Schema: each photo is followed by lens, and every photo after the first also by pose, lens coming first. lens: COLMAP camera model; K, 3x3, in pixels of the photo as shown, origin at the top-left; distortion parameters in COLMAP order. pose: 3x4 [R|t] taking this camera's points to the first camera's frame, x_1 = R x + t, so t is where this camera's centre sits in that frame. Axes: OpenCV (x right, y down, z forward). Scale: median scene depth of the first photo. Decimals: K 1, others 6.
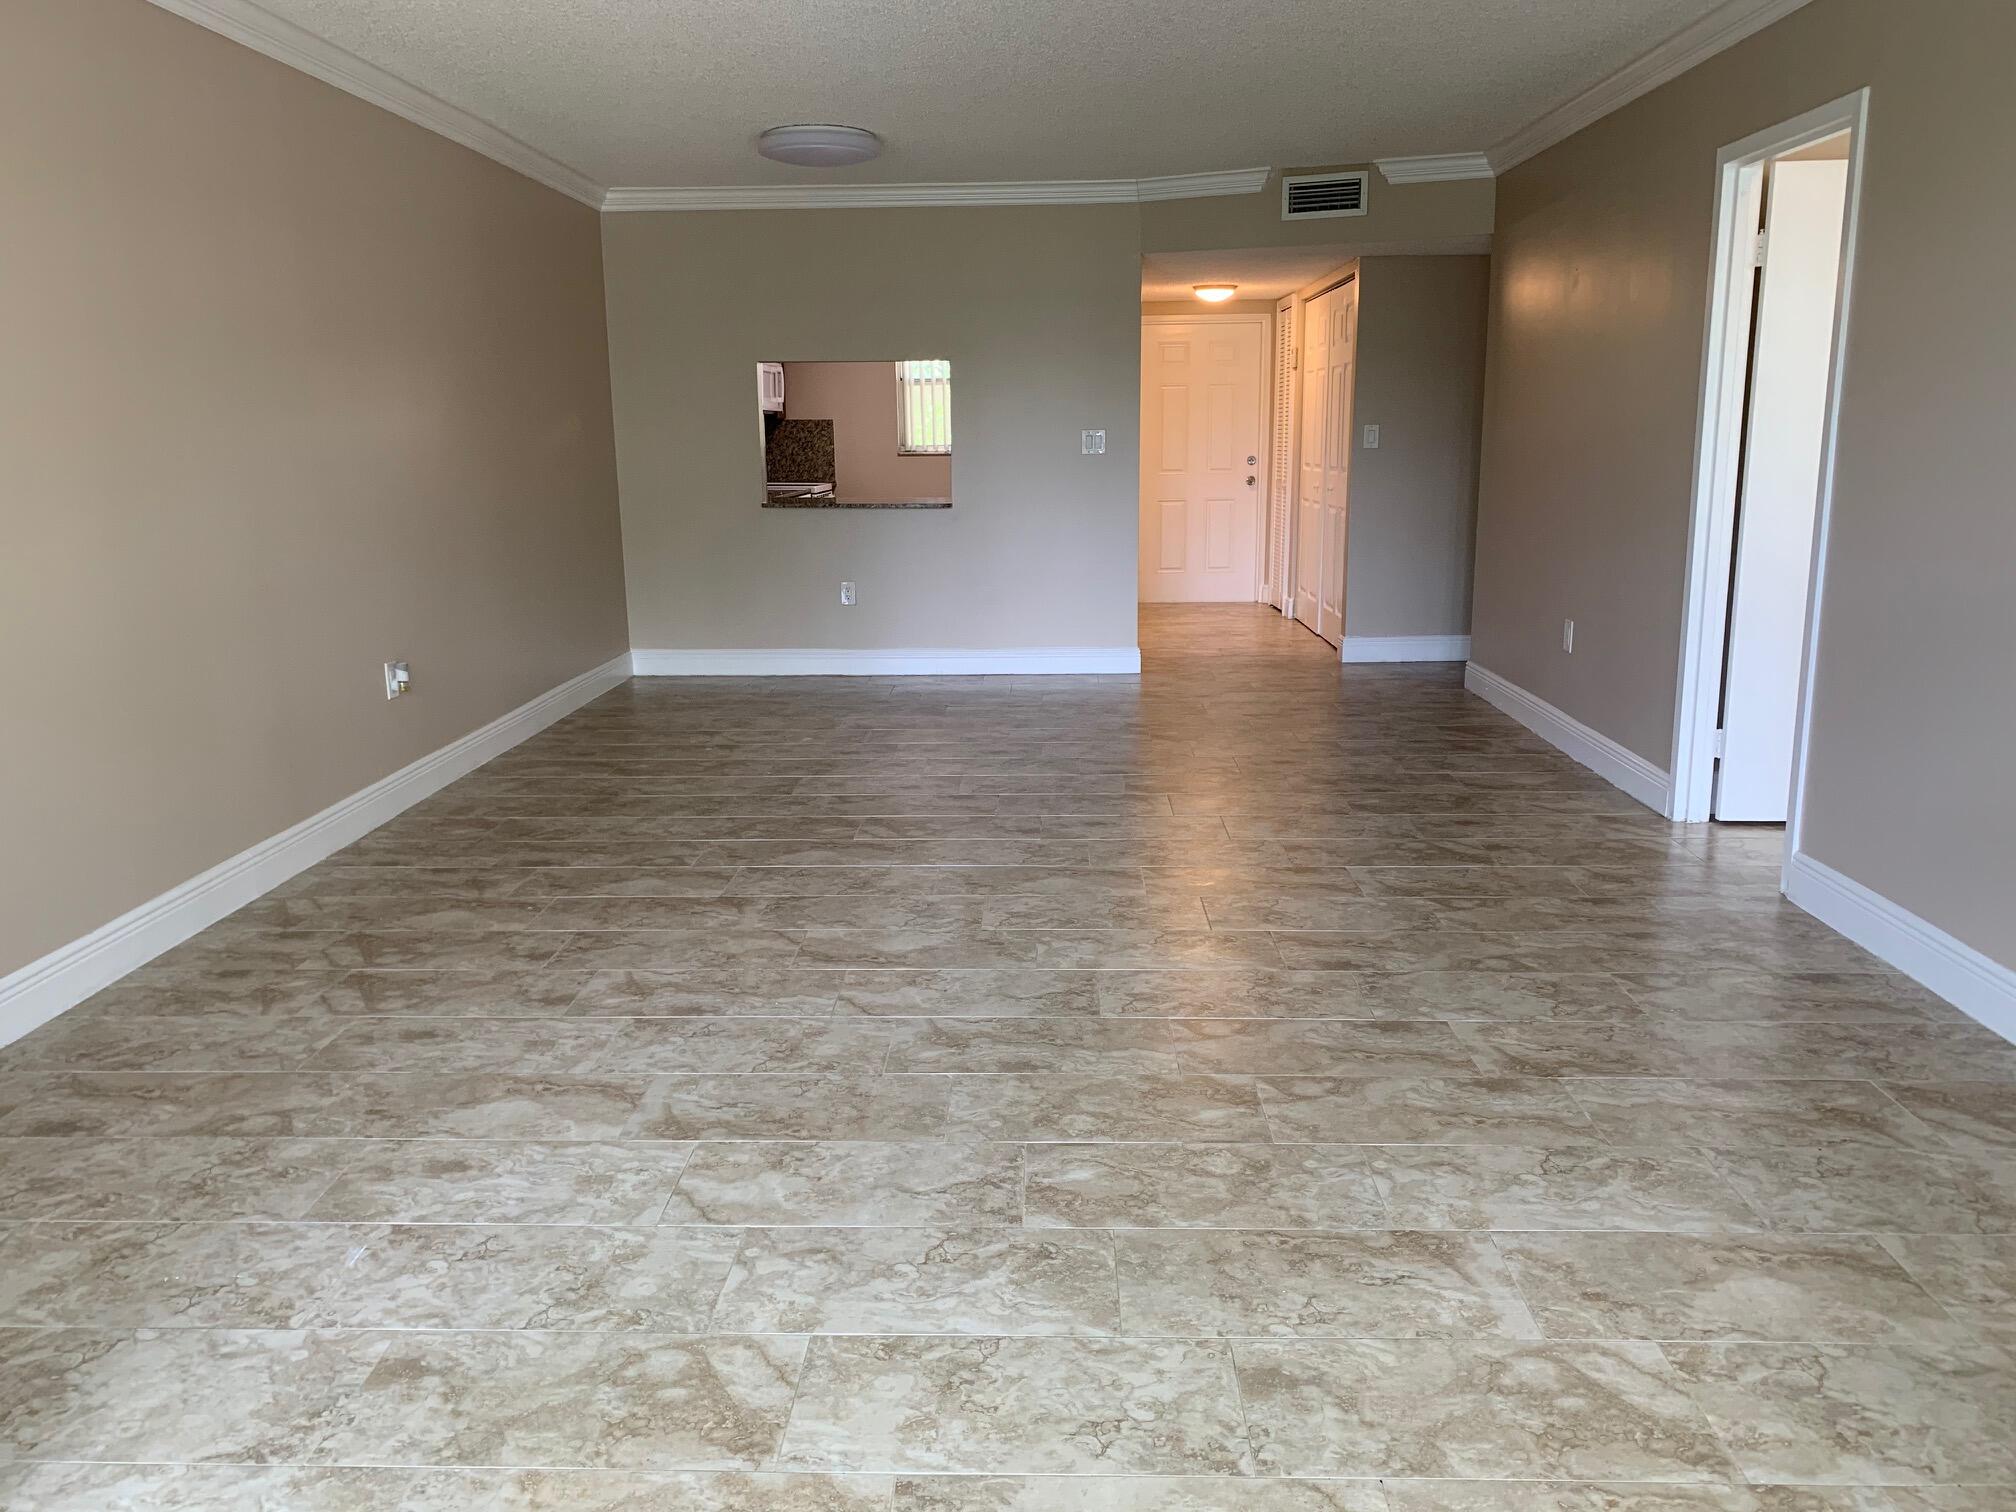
lens RADIAL K [[1539.5, 0, 1007.1], [0, 1539.5, 754.0], [0, 0, 1]] dist [0.054945, -0.058609]
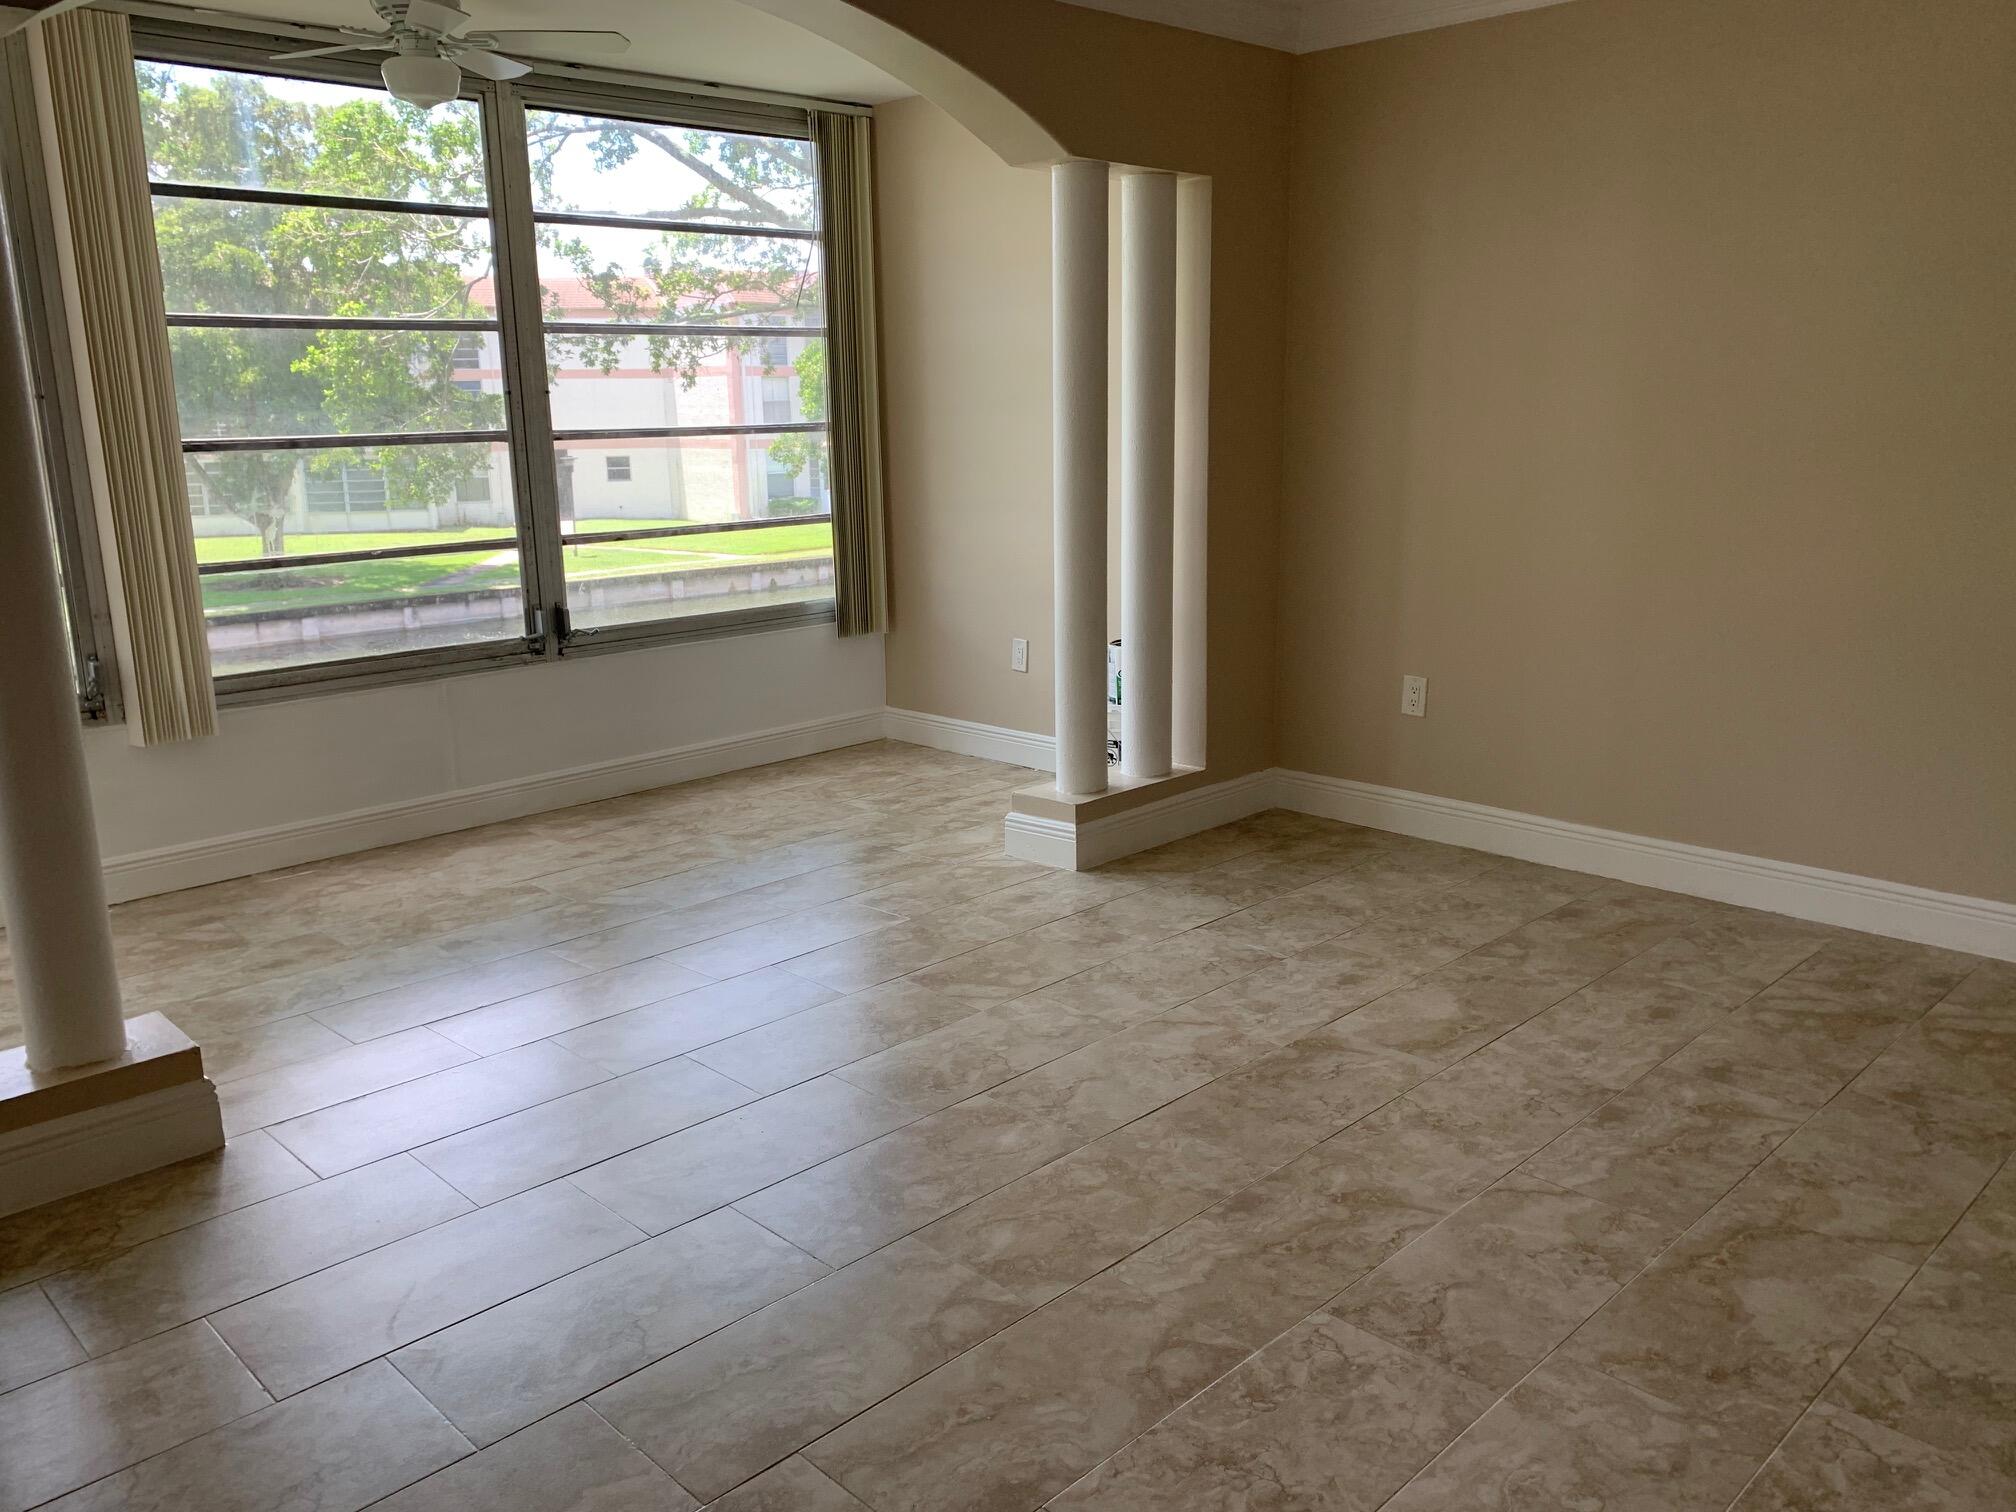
lens RADIAL K [[1539.5, 0, 996.3], [0, 1539.5, 759.9], [0, 0, 1]] dist [0.054945, -0.058609]
pose [[-0.703172, 0.181256, -0.687529, 0.636724], [-0.120100, 0.922789, 0.366111, -0.311070], [0.700803, 0.340011, -0.627110, 1.349594]]
